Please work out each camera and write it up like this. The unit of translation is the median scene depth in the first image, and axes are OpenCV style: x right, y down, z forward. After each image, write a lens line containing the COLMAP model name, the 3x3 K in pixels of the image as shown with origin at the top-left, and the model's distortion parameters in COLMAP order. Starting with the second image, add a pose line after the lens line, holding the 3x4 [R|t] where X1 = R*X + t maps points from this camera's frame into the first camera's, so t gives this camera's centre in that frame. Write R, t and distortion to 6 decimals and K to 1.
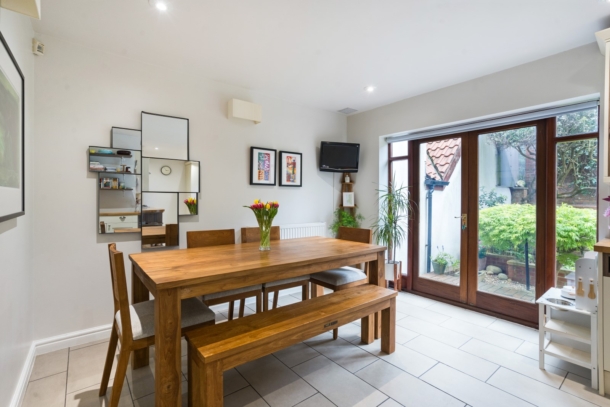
lens RADIAL K [[277.5, 0, 303.0], [0, 277.5, 201.8], [0, 0, 1]] dist [-0.027802, 0.010632]
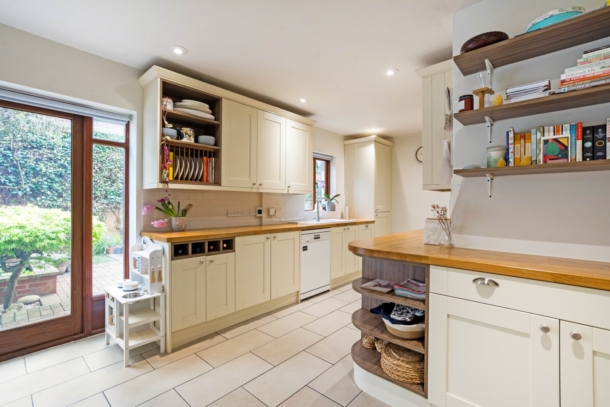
lens RADIAL K [[277.5, 0, 304.6], [0, 277.5, 201.8], [0, 0, 1]] dist [-0.027802, 0.010632]
pose [[-0.173769, -0.003430, 0.984780, -0.147565], [0.001780, 0.999991, 0.003797, -0.004061], [-0.984785, 0.002412, -0.173762, 0.310228]]
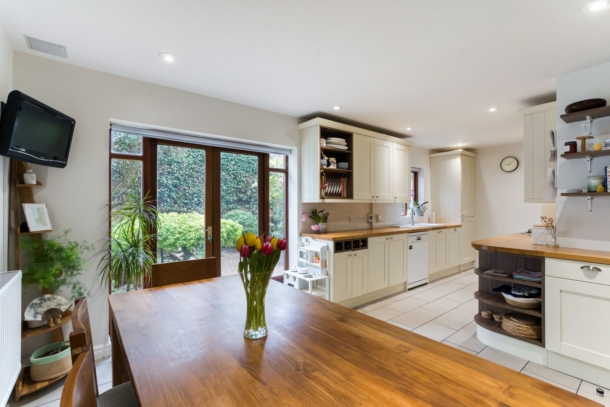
lens RADIAL K [[277.5, 0, 305.2], [0, 277.5, 201.9], [0, 0, 1]] dist [-0.027802, 0.010632]
pose [[0.002244, 0.002367, 0.999995, -0.405607], [0.008859, 0.999958, -0.002387, -0.037840], [-0.999958, 0.008865, 0.002222, 0.609974]]
